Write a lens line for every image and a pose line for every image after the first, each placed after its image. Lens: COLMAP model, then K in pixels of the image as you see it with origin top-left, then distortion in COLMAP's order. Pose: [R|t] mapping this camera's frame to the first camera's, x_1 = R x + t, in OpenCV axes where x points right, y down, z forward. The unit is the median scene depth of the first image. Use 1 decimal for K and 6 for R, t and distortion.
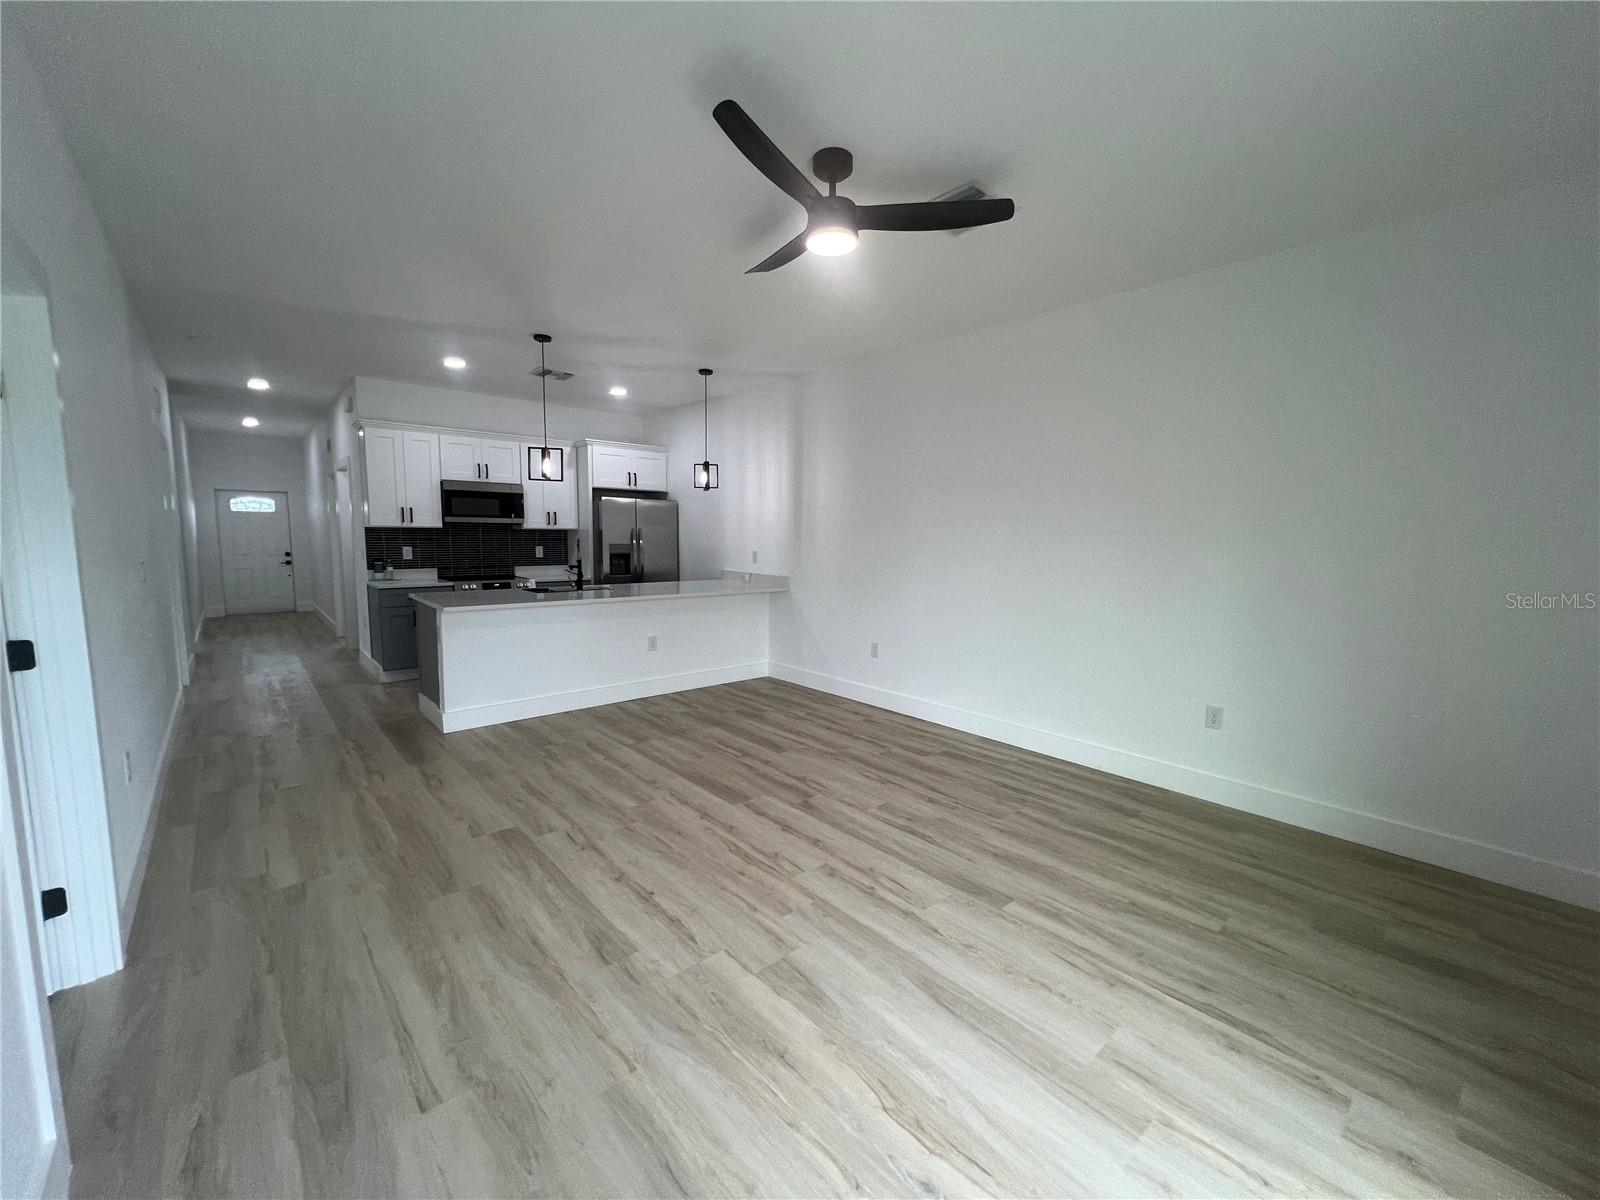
lens RADIAL K [[641.1, 0, 801.4], [0, 641.1, 604.8], [0, 0, 1]] dist [0.002172, -0.000731]
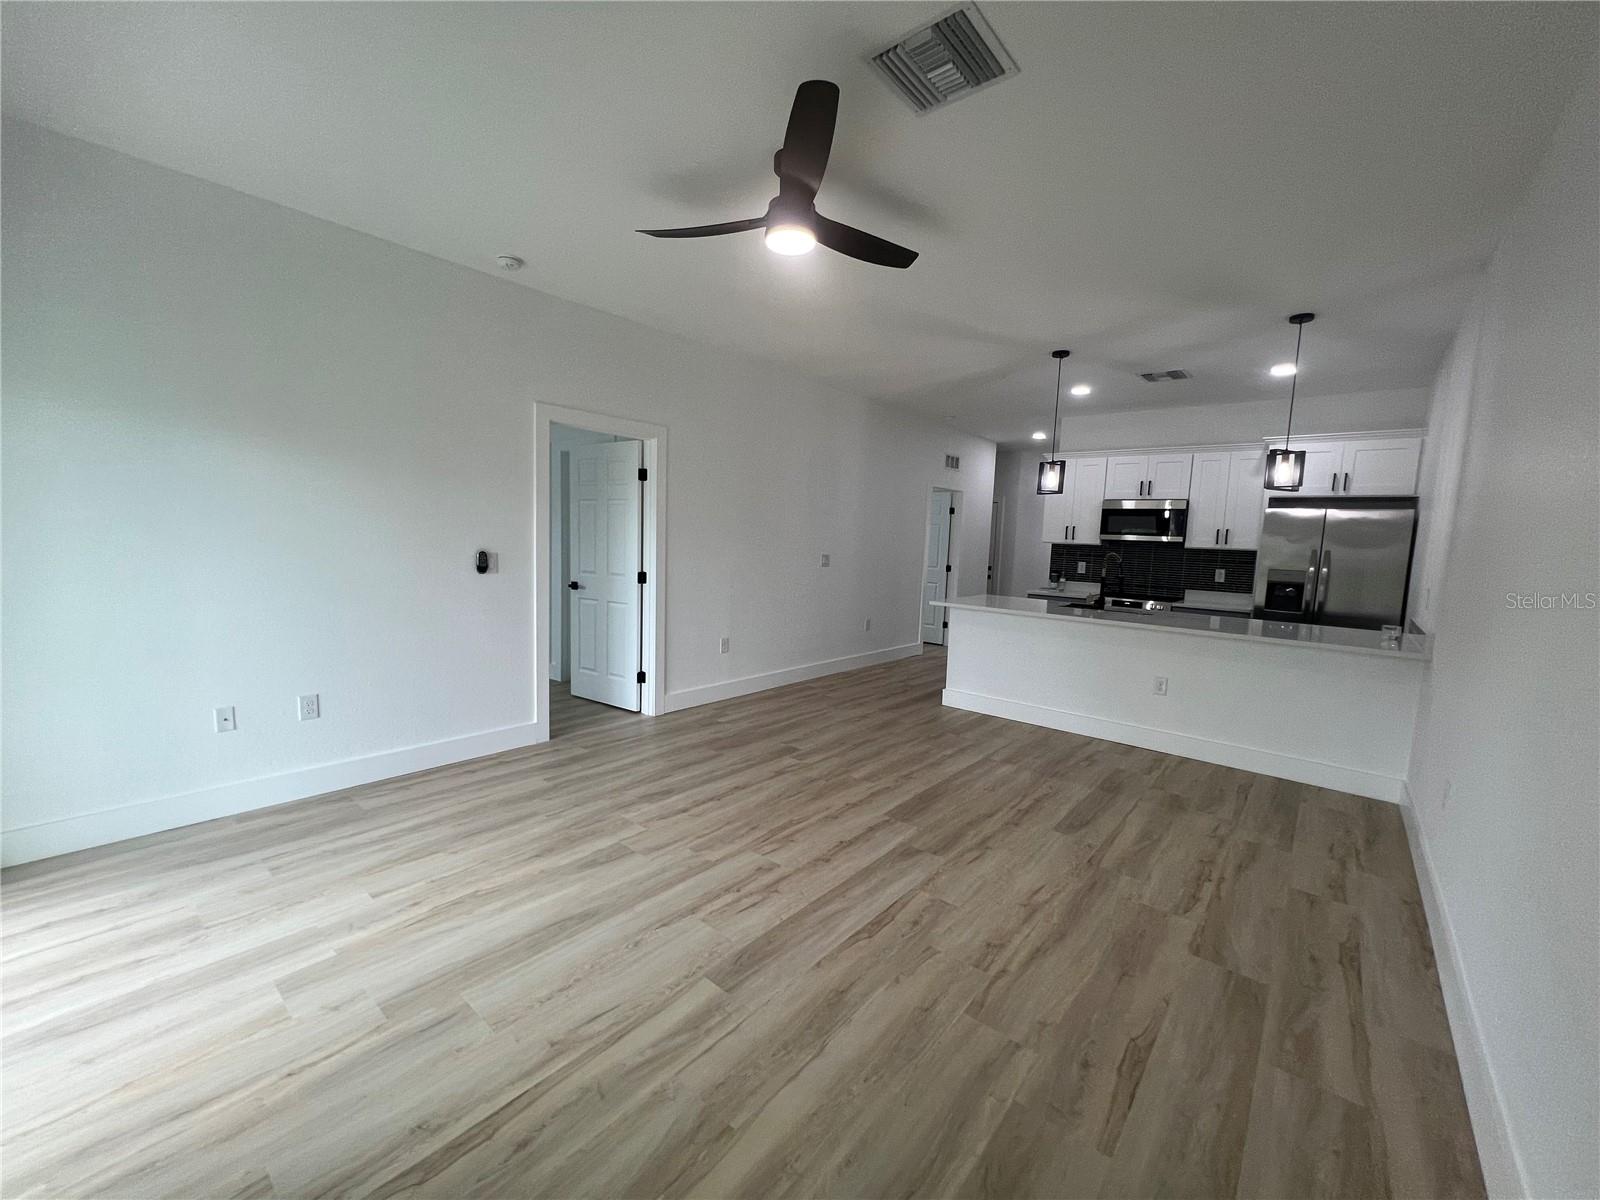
lens RADIAL K [[642.7, 0, 796.7], [0, 642.7, 606.1], [0, 0, 1]] dist [-0.001285, 0.000011]
pose [[0.139247, 0.099025, -0.985294, 0.534648], [-0.146568, 0.986090, 0.078392, -0.037940], [0.979351, 0.133497, 0.151824, 0.453318]]
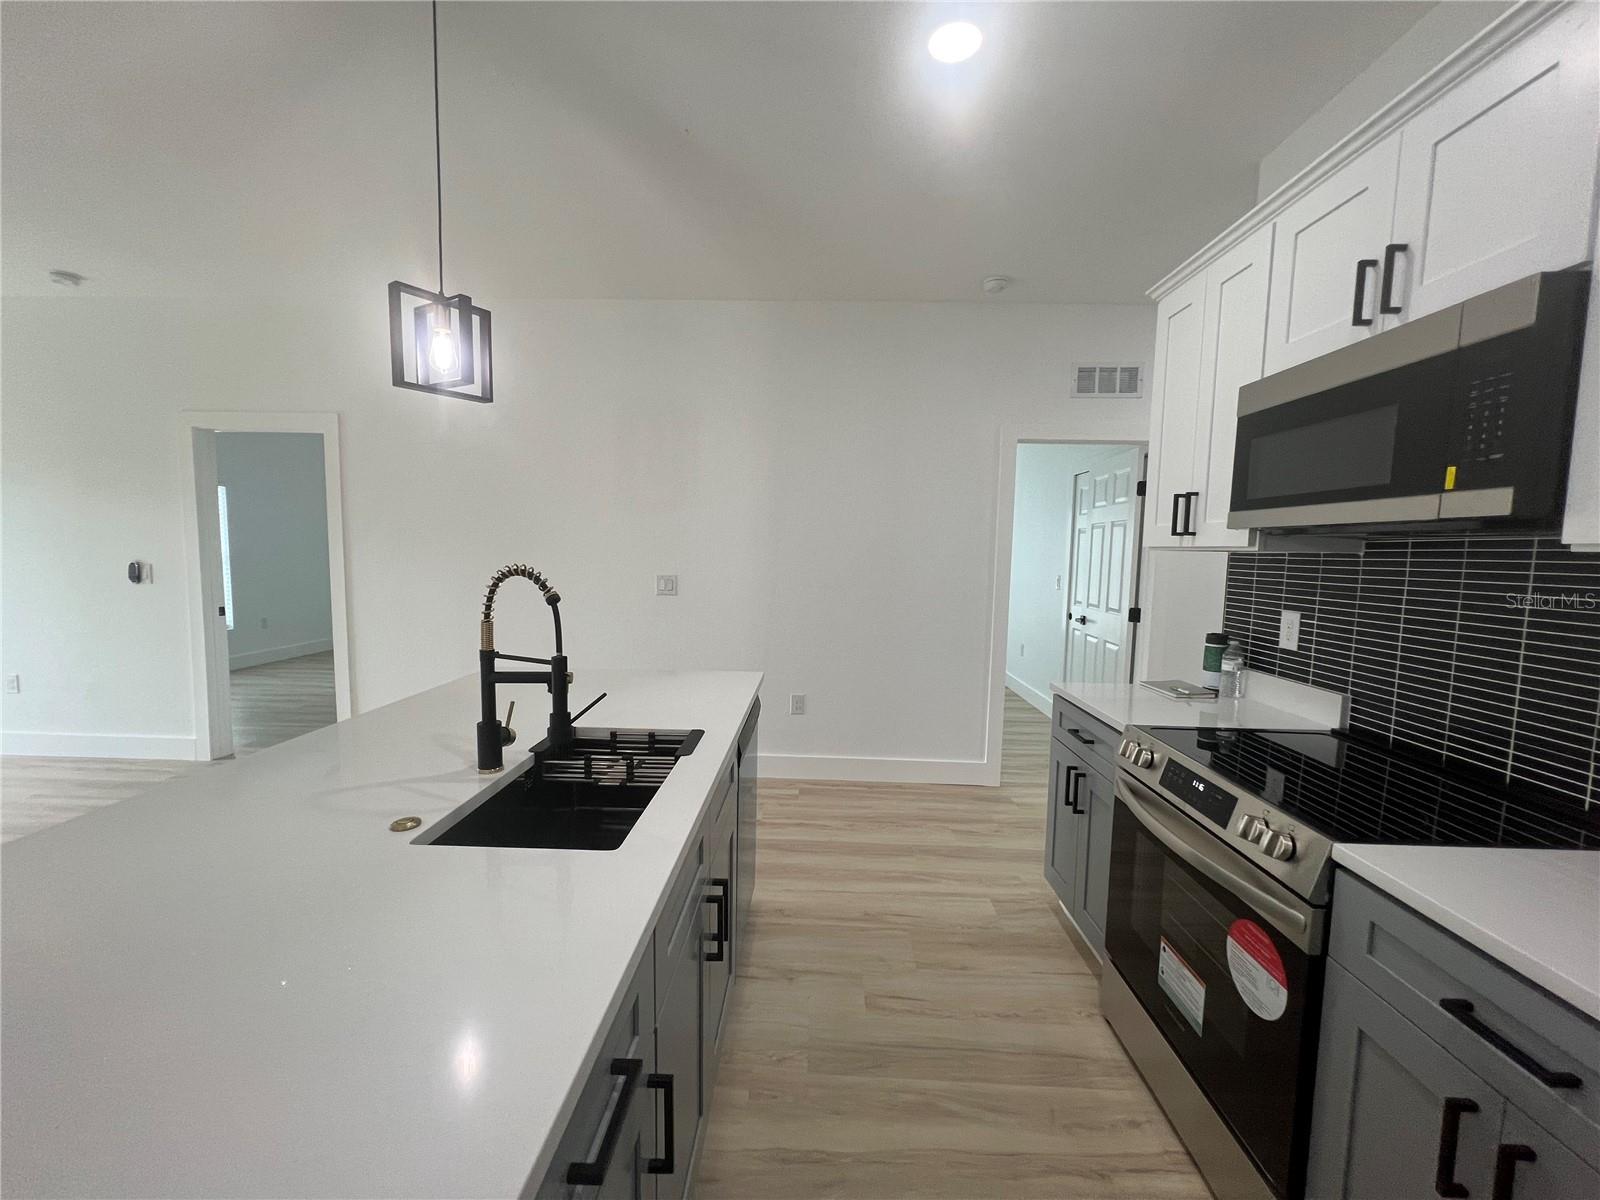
lens RADIAL K [[642.7, 0, 799.9], [0, 642.7, 604.7], [0, 0, 1]] dist [-0.001285, 0.000011]
pose [[-0.690732, 0.033920, -0.722315, -0.260639], [-0.110941, 0.982102, 0.152210, -0.147231], [0.714550, 0.185270, -0.674606, 1.322070]]
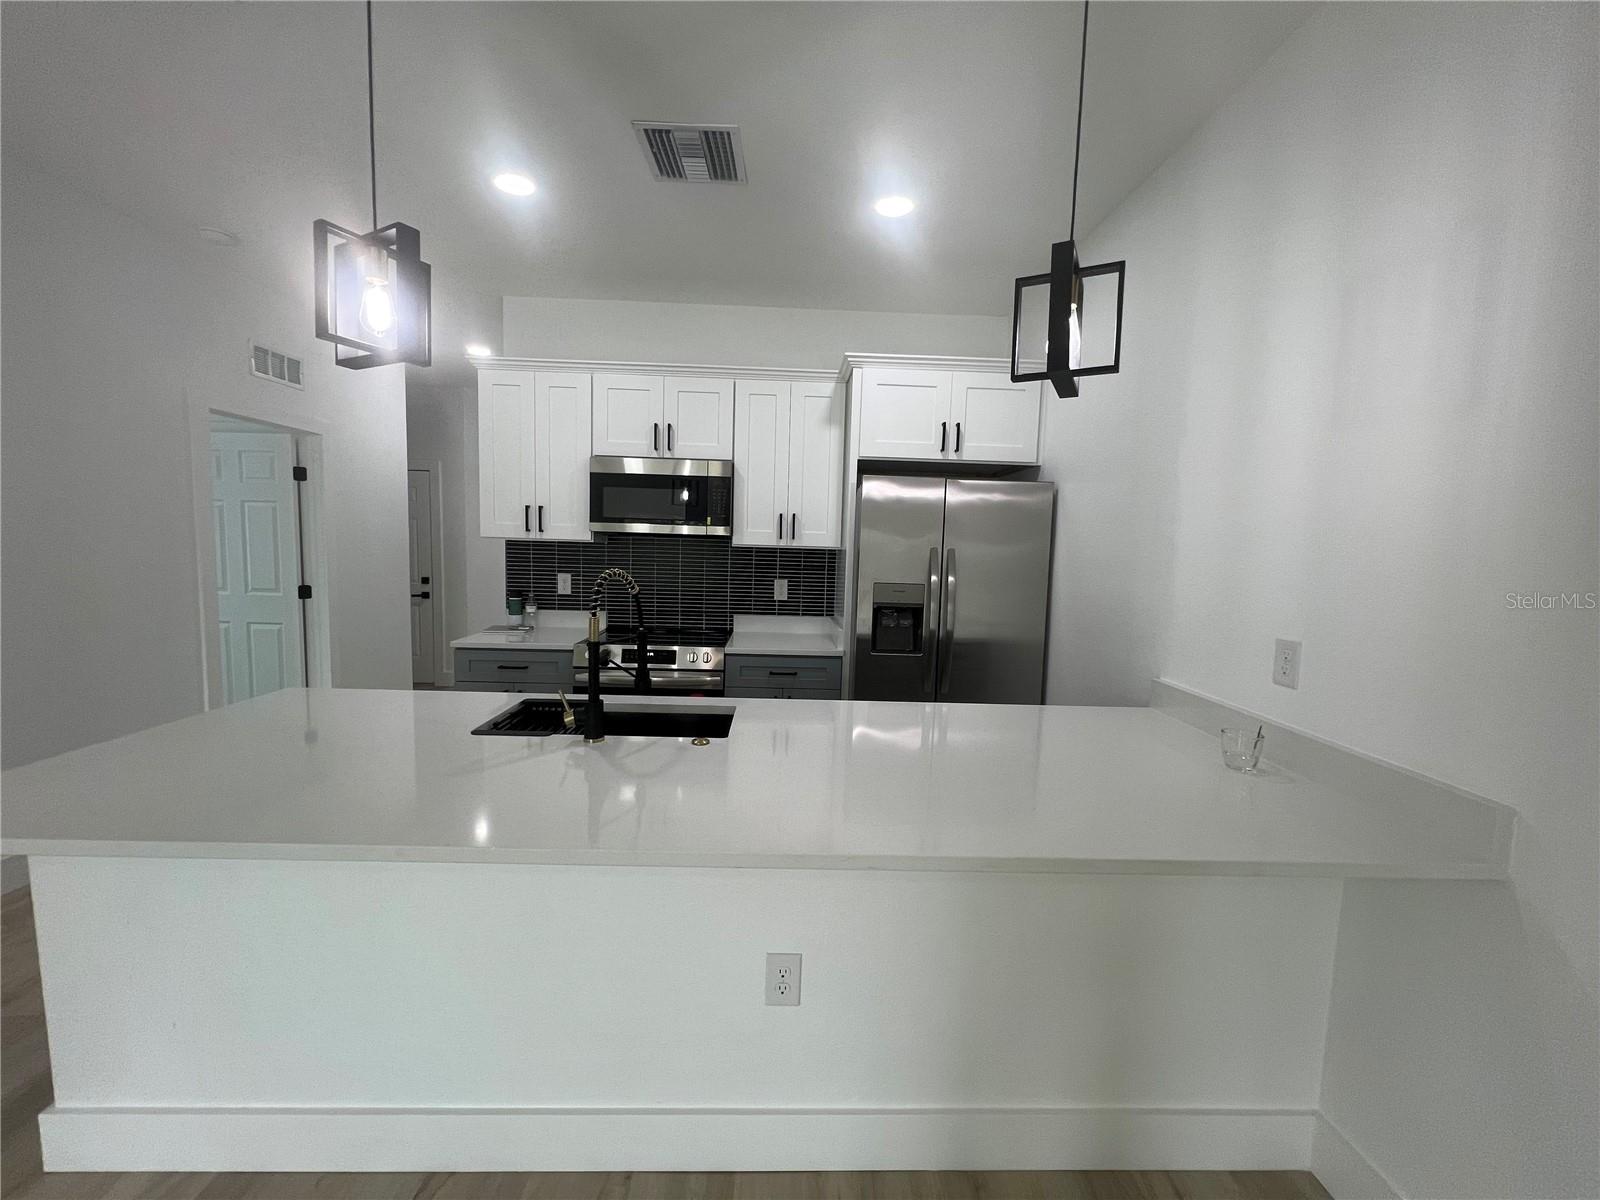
lens RADIAL K [[642.7, 0, 800.5], [0, 642.7, 602.5], [0, 0, 1]] dist [-0.001285, 0.000011]
pose [[0.765147, 0.064078, -0.640659, -0.074644], [-0.090689, 0.995841, -0.008708, -0.099431], [0.637436, 0.064764, 0.767776, 0.864895]]
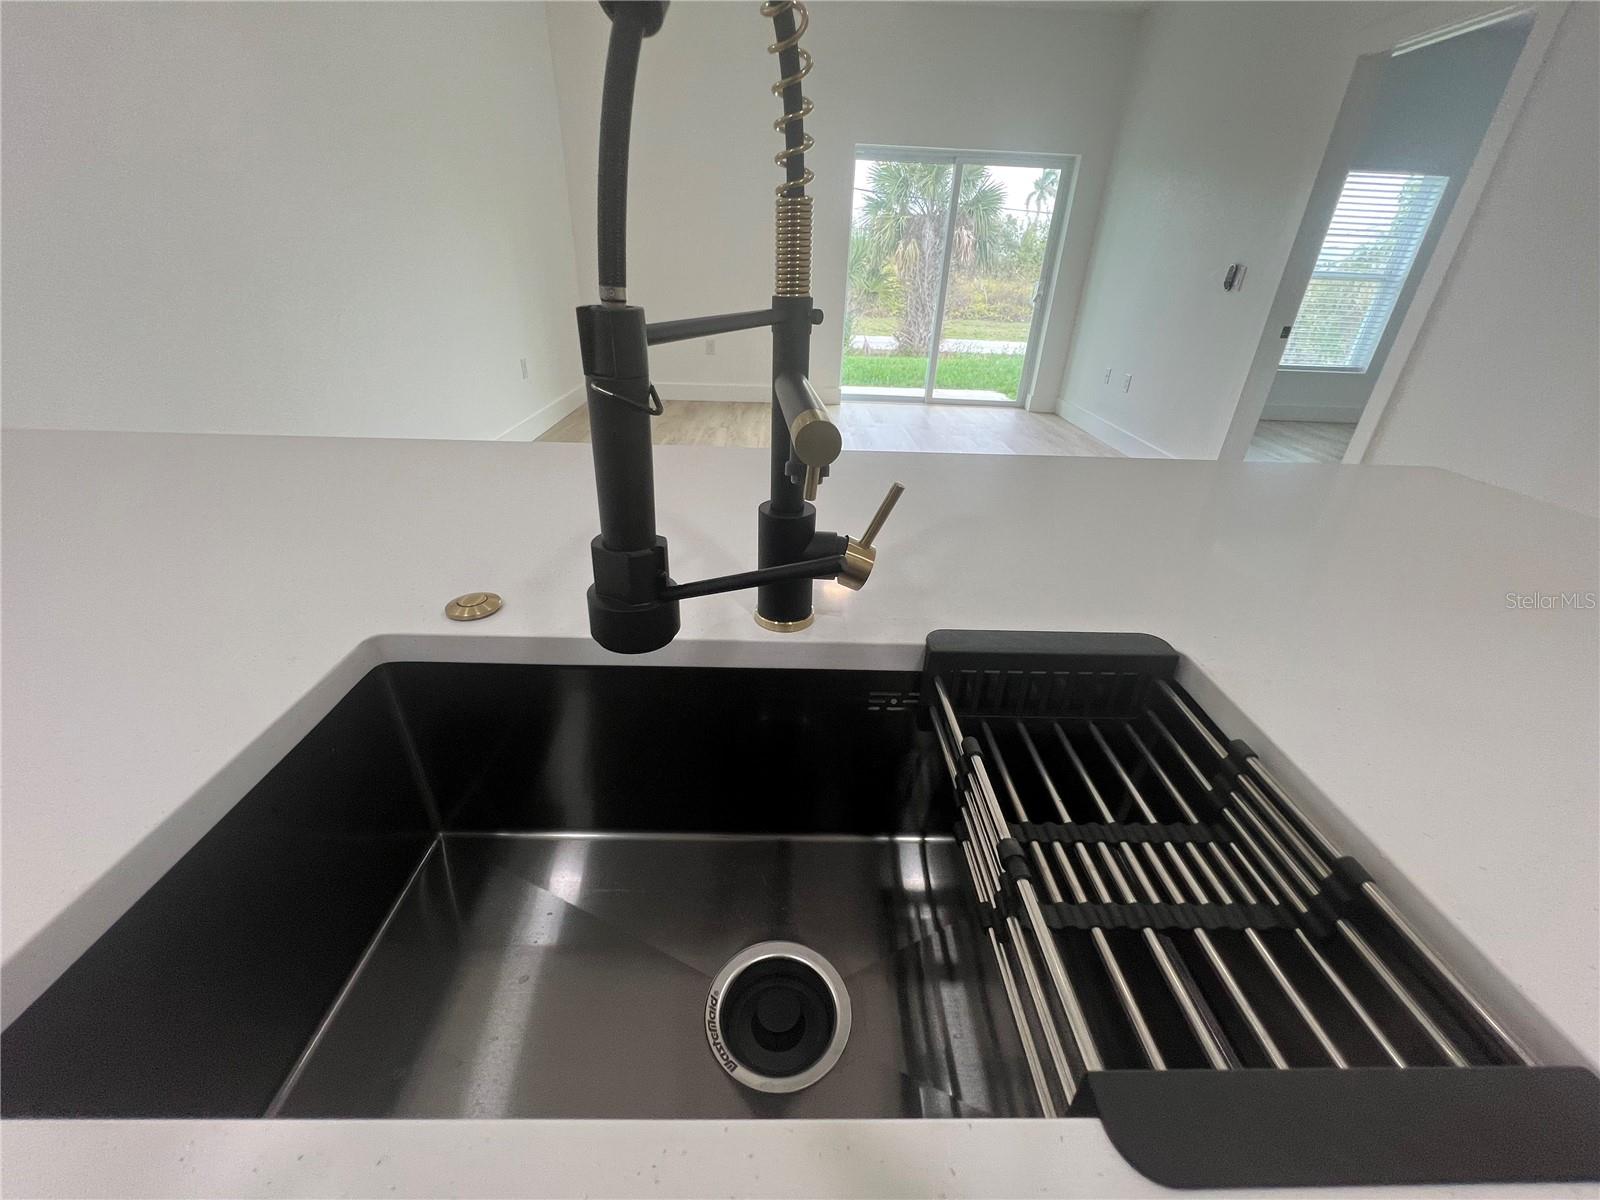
lens RADIAL K [[642.7, 0, 792.8], [0, 642.7, 605.8], [0, 0, 1]] dist [-0.001285, 0.000011]
pose [[-0.755989, -0.349927, 0.553202, -0.423920], [0.028588, 0.826662, 0.561972, -0.090198], [-0.653960, 0.440659, -0.614944, 1.131638]]
